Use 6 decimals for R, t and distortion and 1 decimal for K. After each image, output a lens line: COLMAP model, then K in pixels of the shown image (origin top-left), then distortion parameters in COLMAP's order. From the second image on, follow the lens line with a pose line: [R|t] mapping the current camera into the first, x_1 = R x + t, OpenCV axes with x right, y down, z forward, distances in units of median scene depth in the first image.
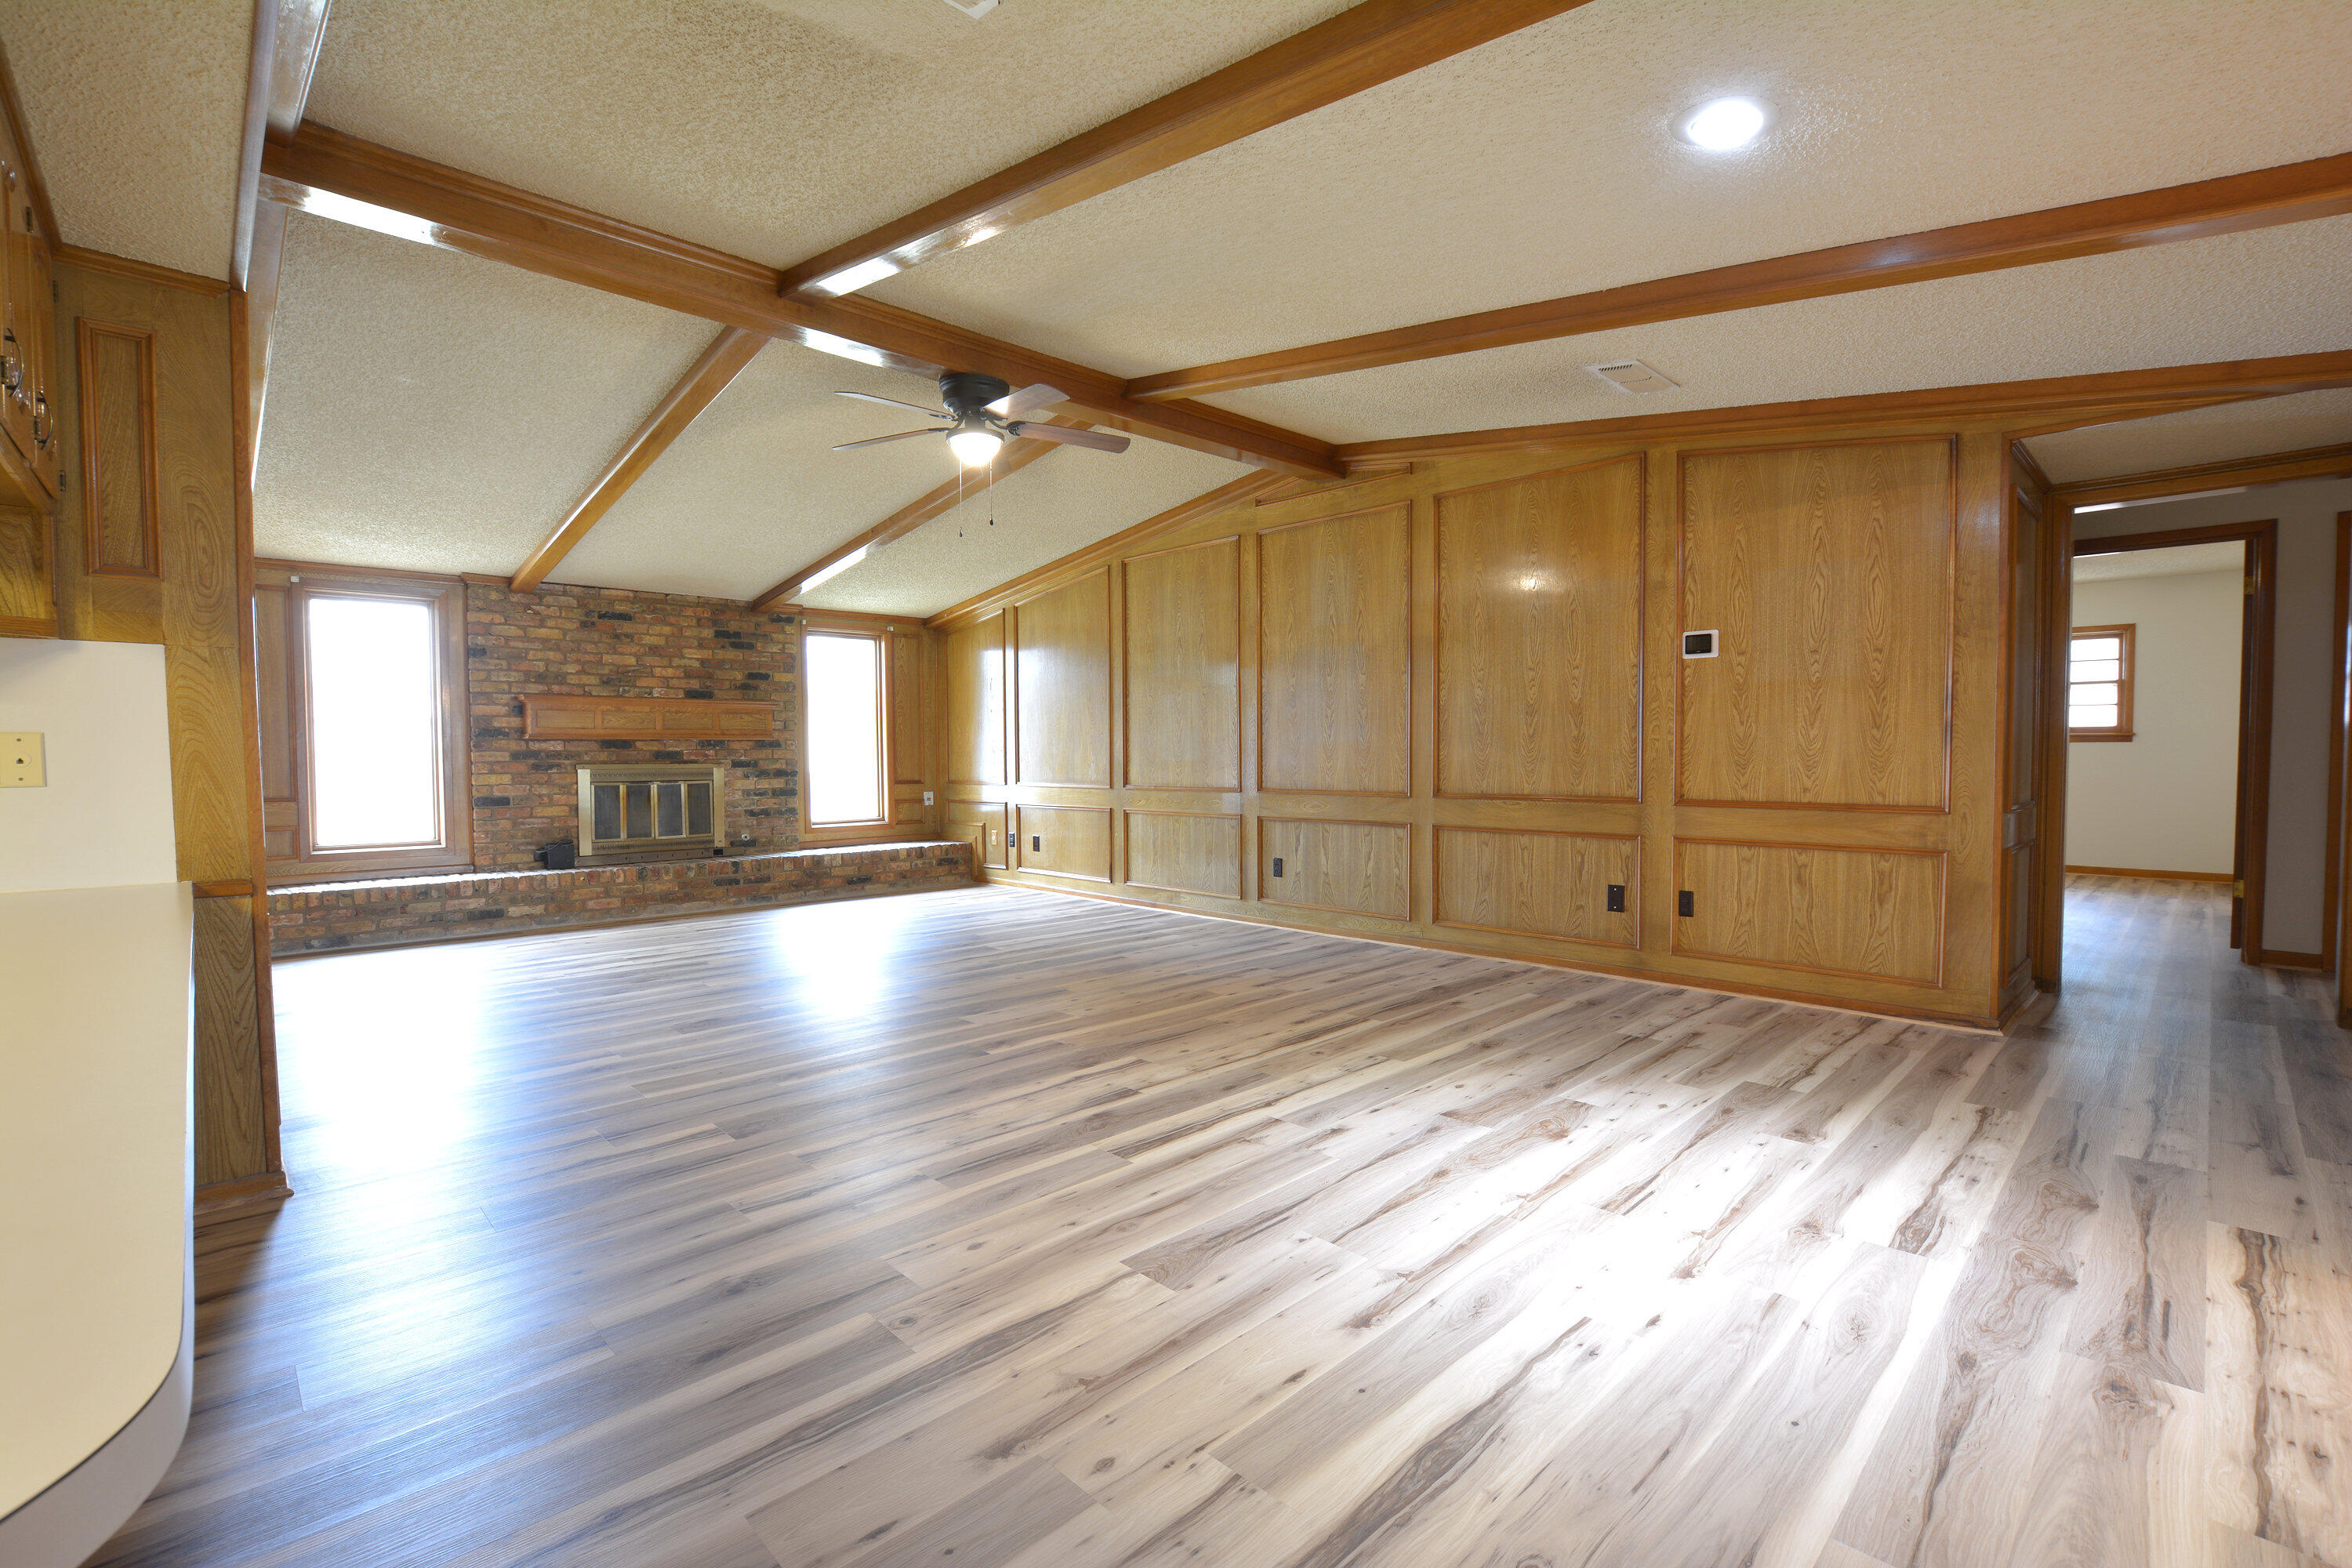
lens RADIAL K [[1044.7, 0, 1177.1], [0, 1044.7, 777.1], [0, 0, 1]] dist [-0.030661, 0.000471]
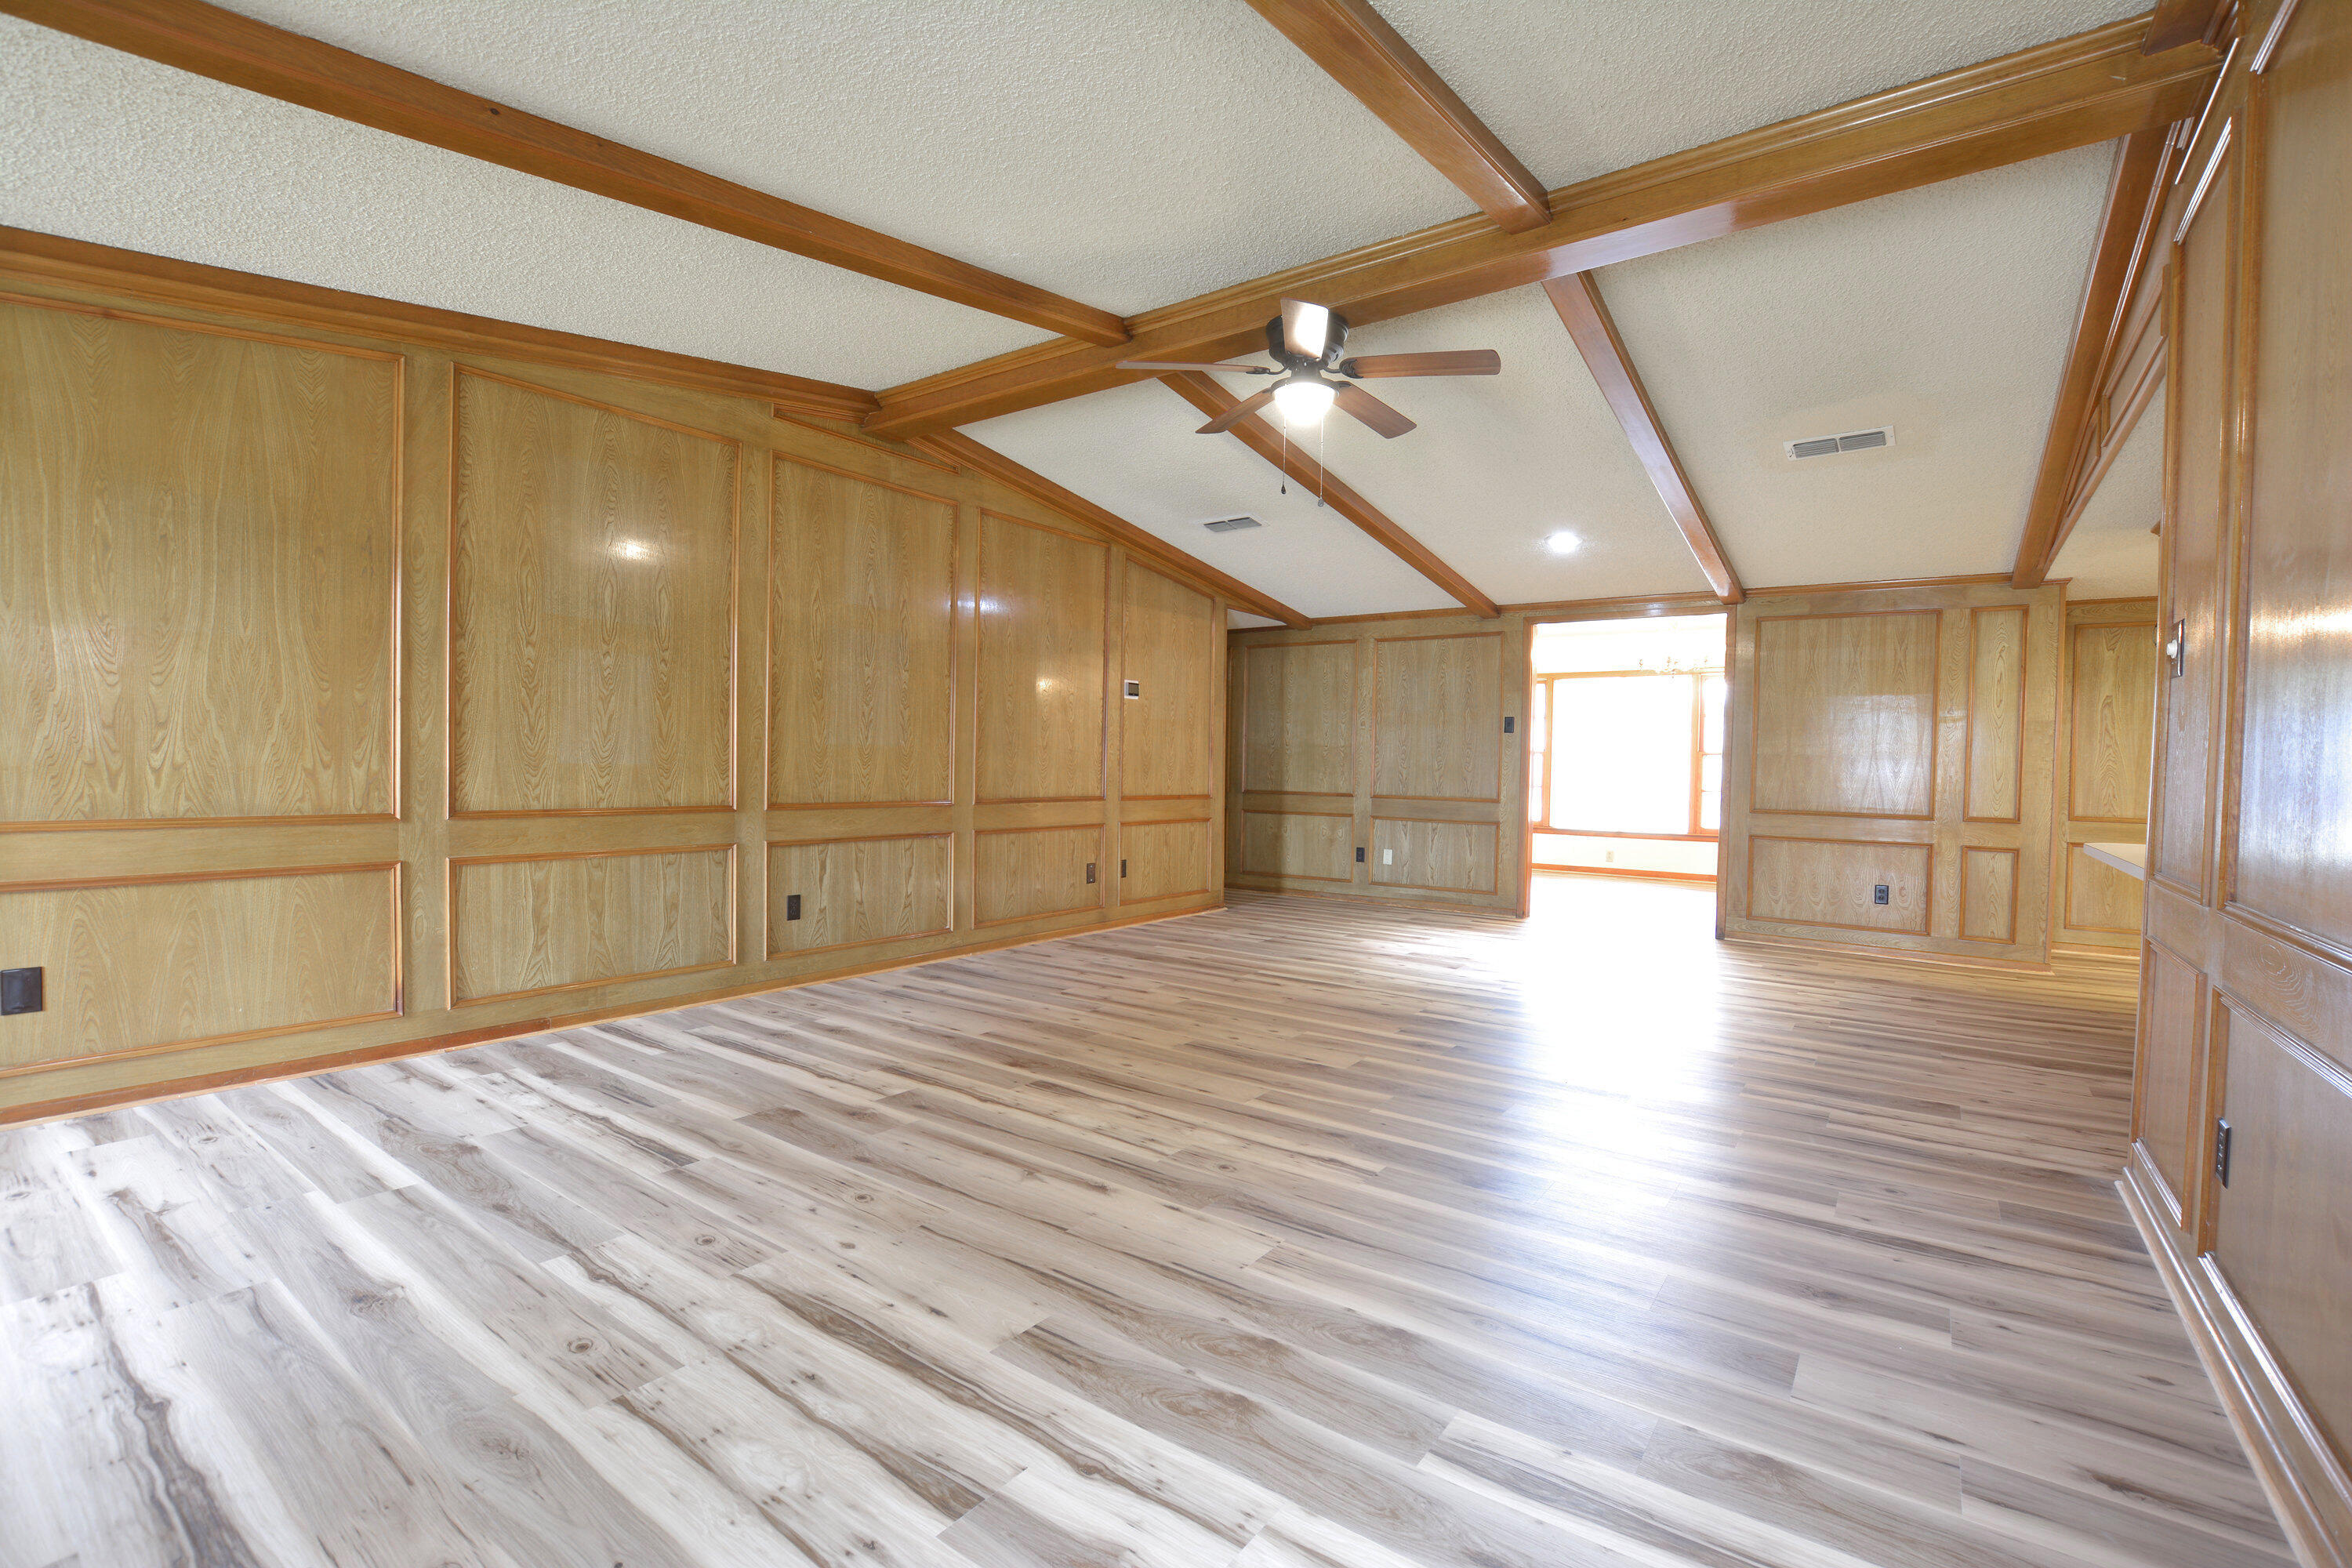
lens RADIAL K [[1032.6, 0, 1180.7], [0, 1032.6, 780.7], [0, 0, 1]] dist [-0.025478, 0.000100]
pose [[-0.169751, -0.003635, 0.985480, -0.791926], [0.014561, 0.999875, 0.006196, -0.006282], [-0.985379, 0.015402, -0.169677, 0.988033]]
